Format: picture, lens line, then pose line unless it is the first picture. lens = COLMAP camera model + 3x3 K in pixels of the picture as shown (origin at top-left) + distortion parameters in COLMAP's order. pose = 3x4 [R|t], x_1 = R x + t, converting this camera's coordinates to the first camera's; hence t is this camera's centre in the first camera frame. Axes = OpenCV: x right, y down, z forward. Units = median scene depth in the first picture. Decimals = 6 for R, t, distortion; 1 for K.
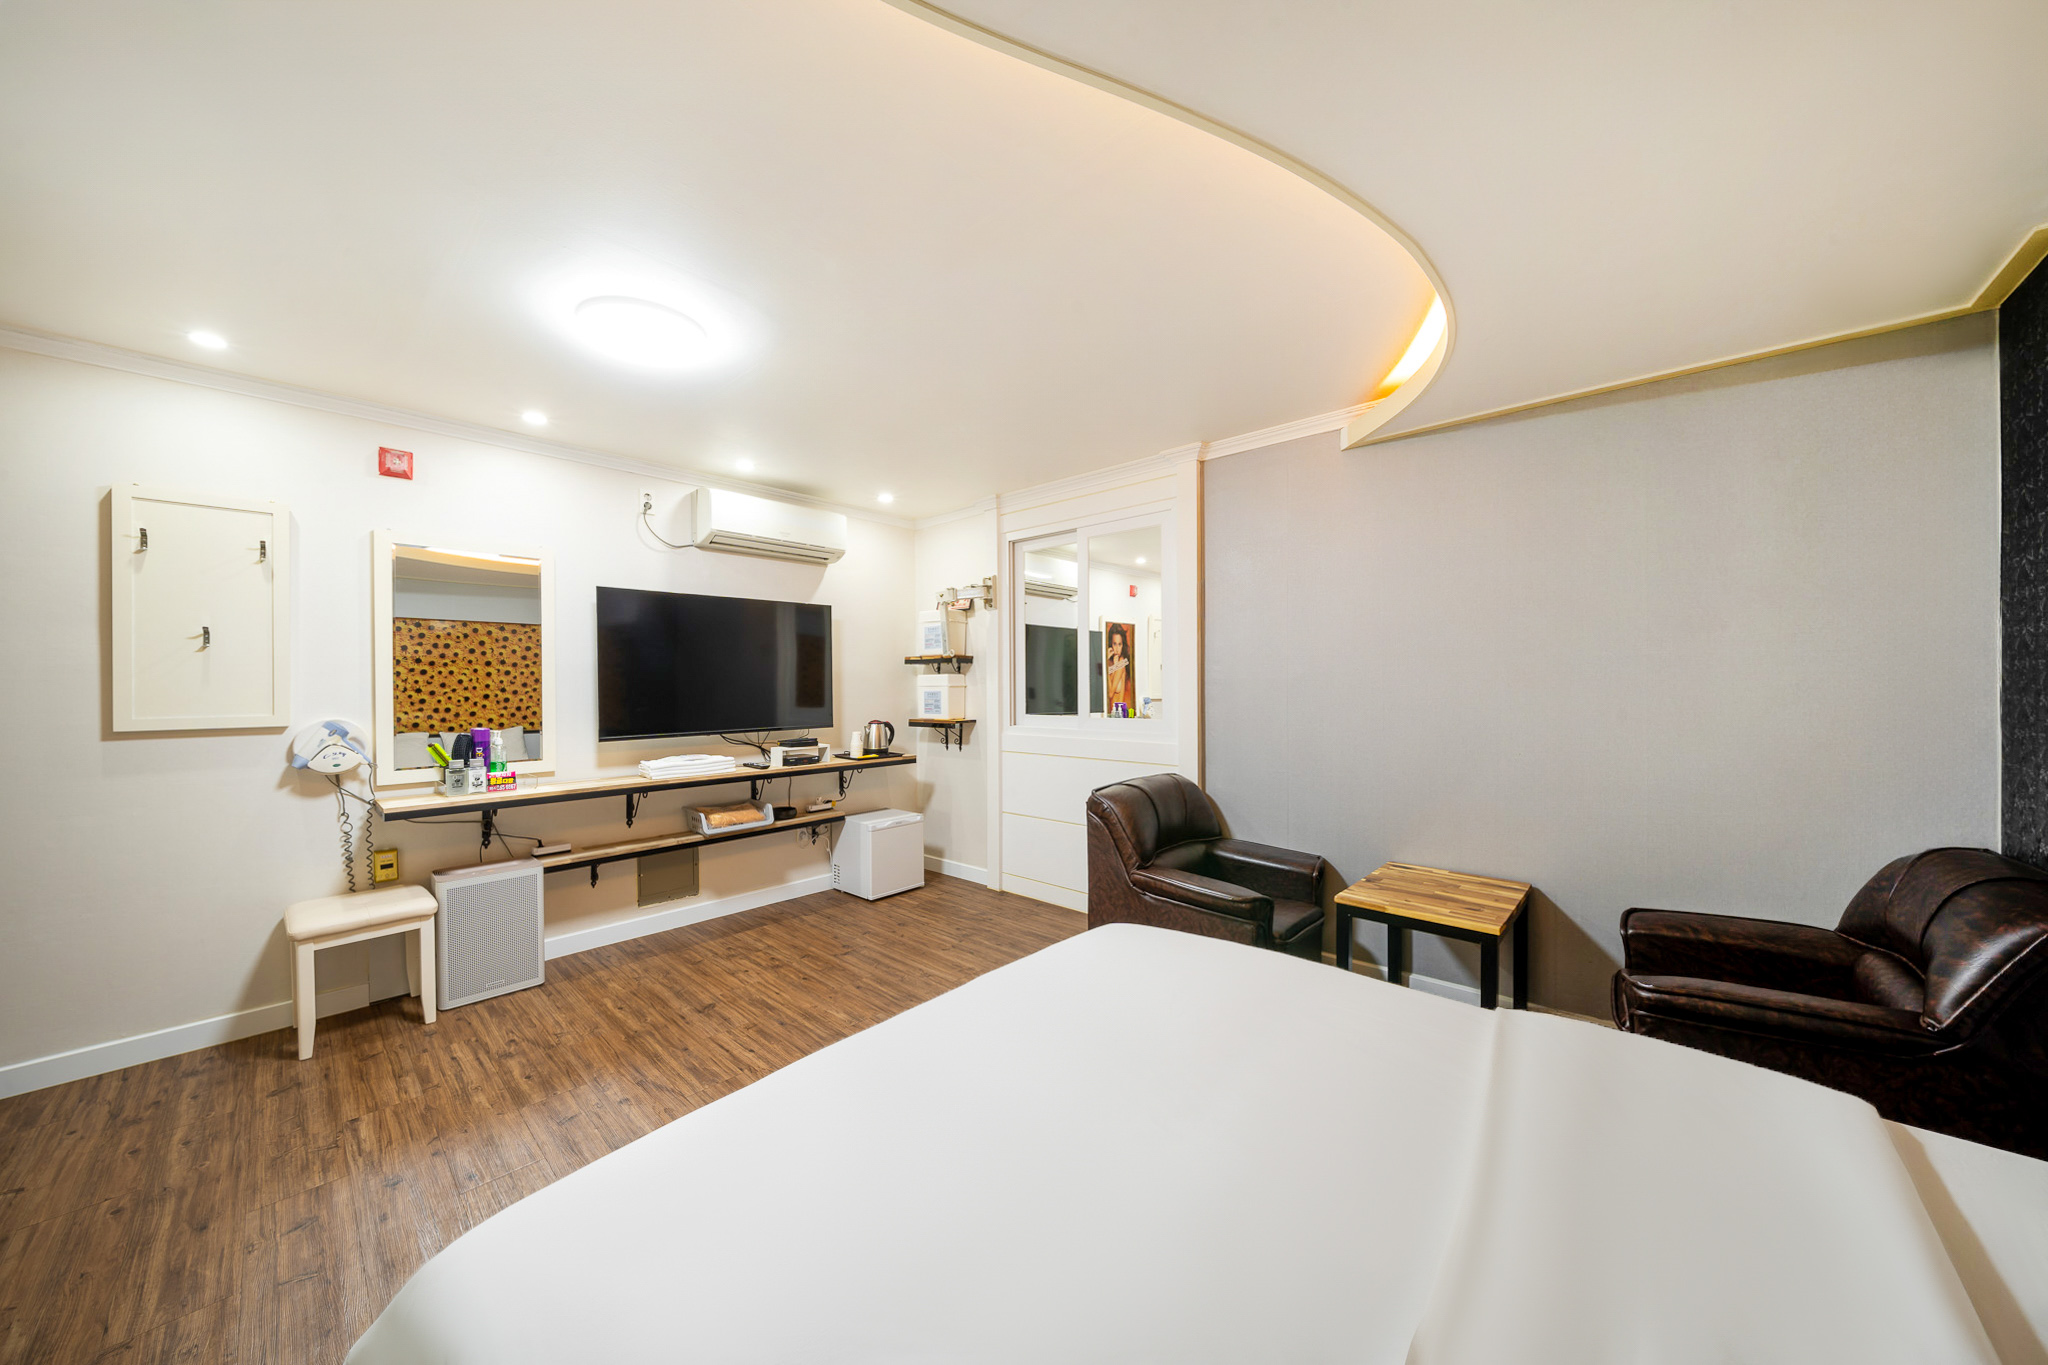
lens RADIAL K [[765.3, 0, 1024.0], [0, 765.3, 682.5], [0, 0, 1]] dist [0.000149, 0.000004]
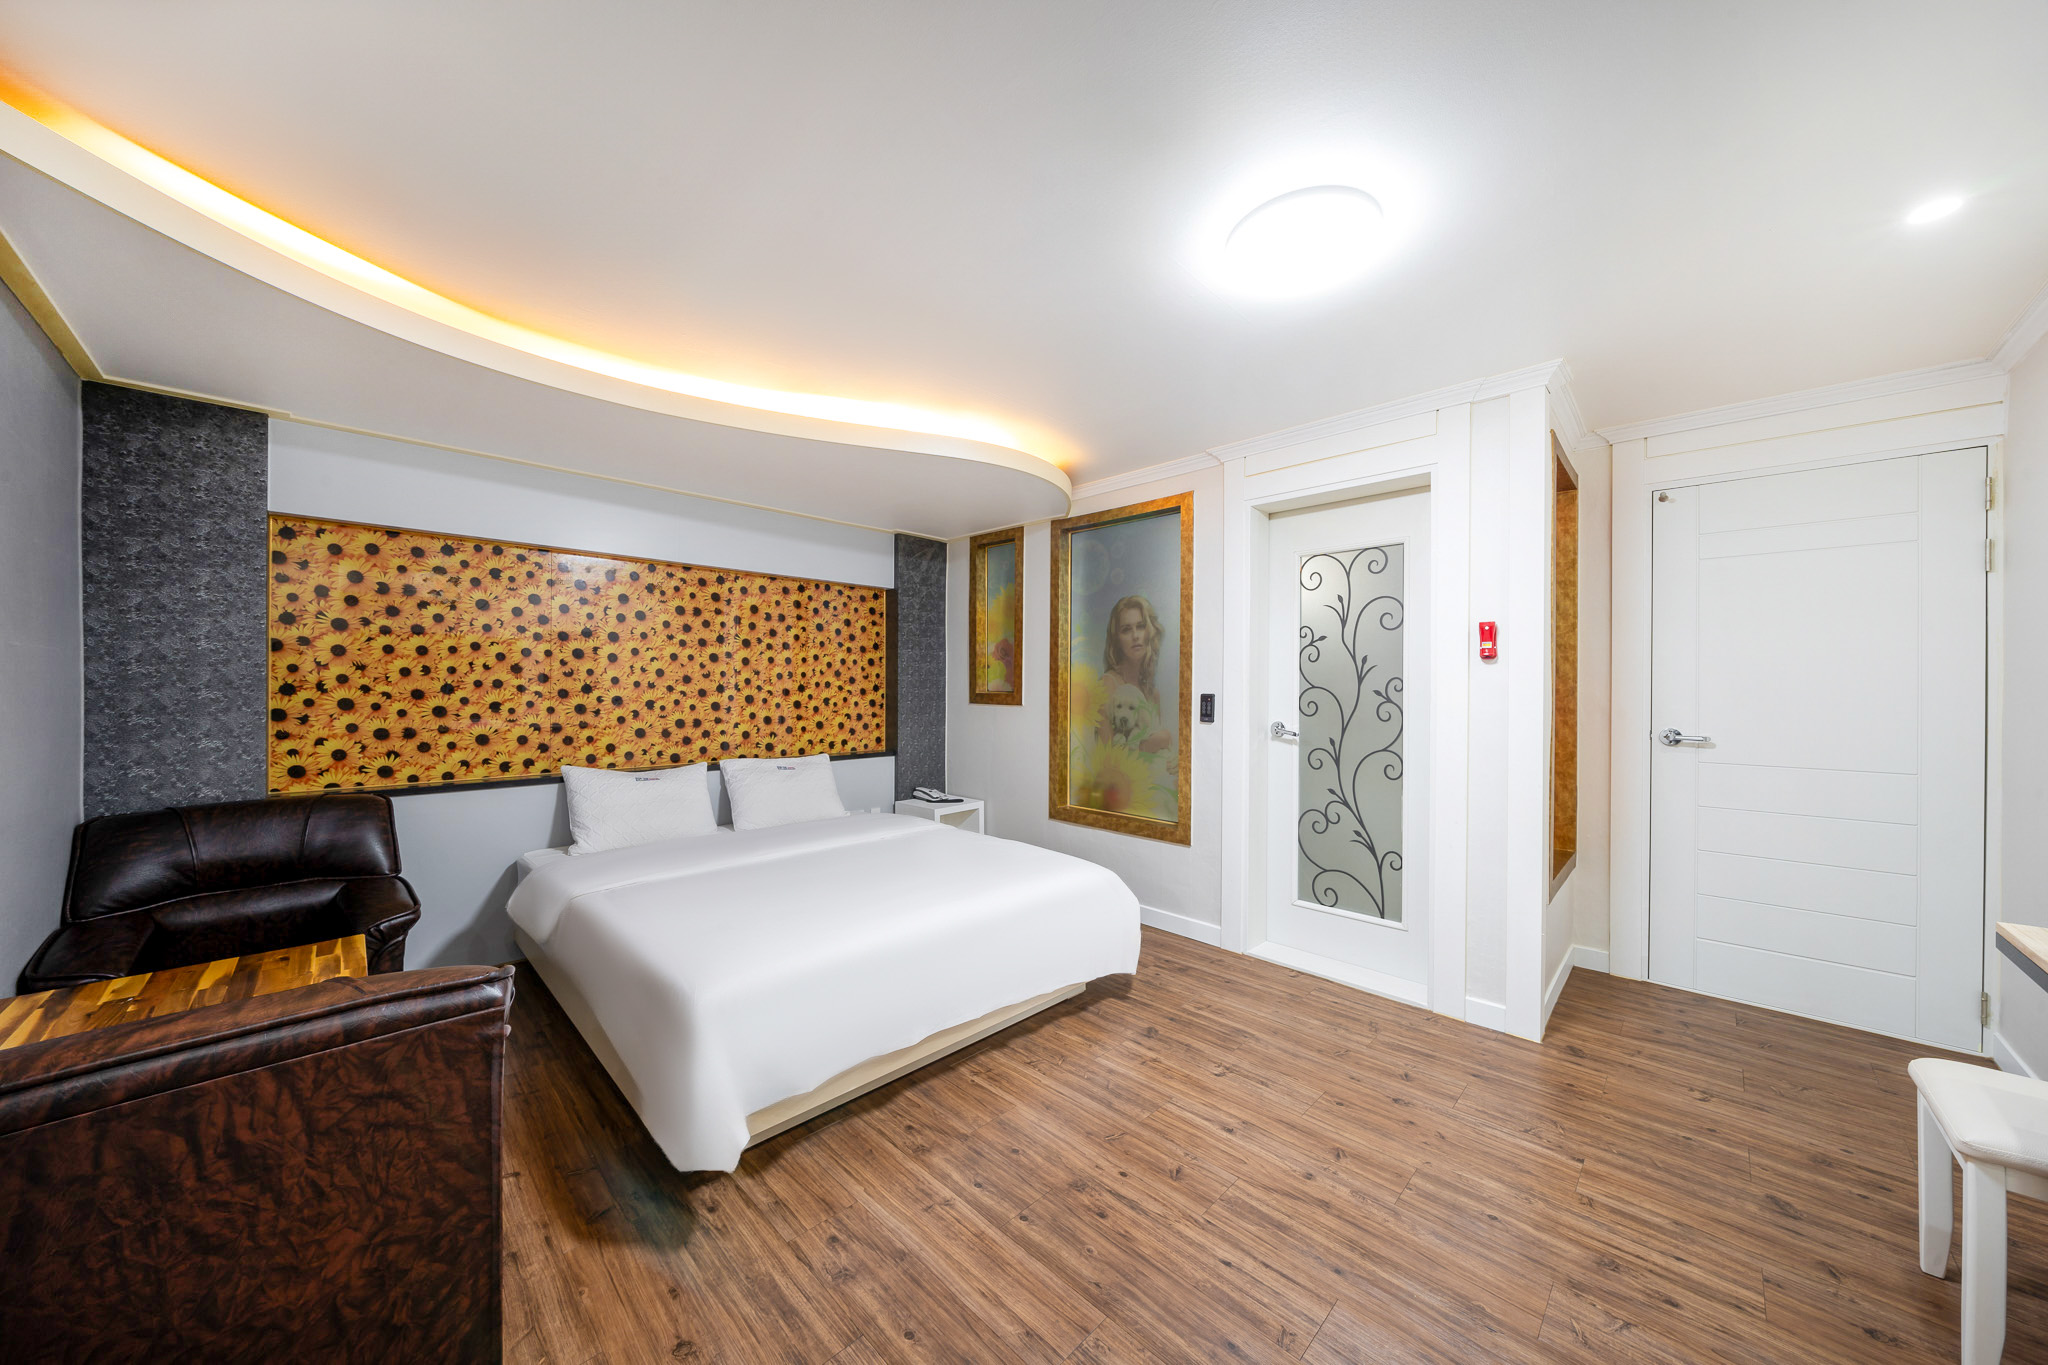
lens RADIAL K [[699.6, 0, 1068.9], [0, 699.6, 689.7], [0, 0, 1]] dist [-0.000197, -0.000028]
pose [[-0.999559, 0.000533, -0.029701, -0.163472], [0.000441, 0.999995, 0.003114, 0.003825], [0.029703, 0.003100, -0.999554, 1.232749]]
